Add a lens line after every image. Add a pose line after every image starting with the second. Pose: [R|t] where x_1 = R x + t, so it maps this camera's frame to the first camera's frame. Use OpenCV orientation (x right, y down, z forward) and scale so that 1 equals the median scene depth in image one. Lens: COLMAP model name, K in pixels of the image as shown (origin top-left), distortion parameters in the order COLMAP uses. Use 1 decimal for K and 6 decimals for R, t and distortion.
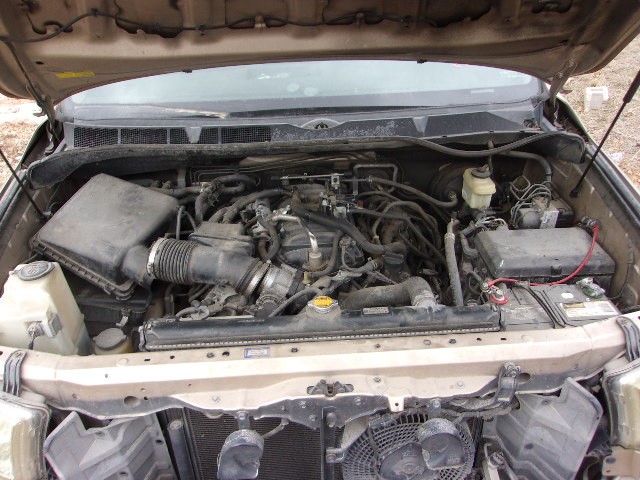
lens RADIAL K [[503.4, 0, 320.0], [0, 503.4, 240.0], [0, 0, 1]] dist [-0.004668, 0.014216]
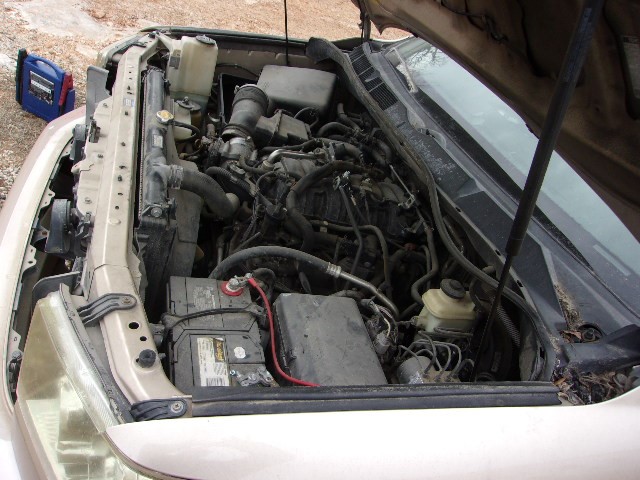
lens RADIAL K [[503.4, 0, 320.0], [0, 503.4, 240.0], [0, 0, 1]] dist [-0.004668, 0.014216]
pose [[0.173593, 0.626948, -0.759475, 0.802408], [-0.785929, 0.552906, 0.276786, -0.225388], [0.593448, 0.548845, 0.588717, 0.466305]]
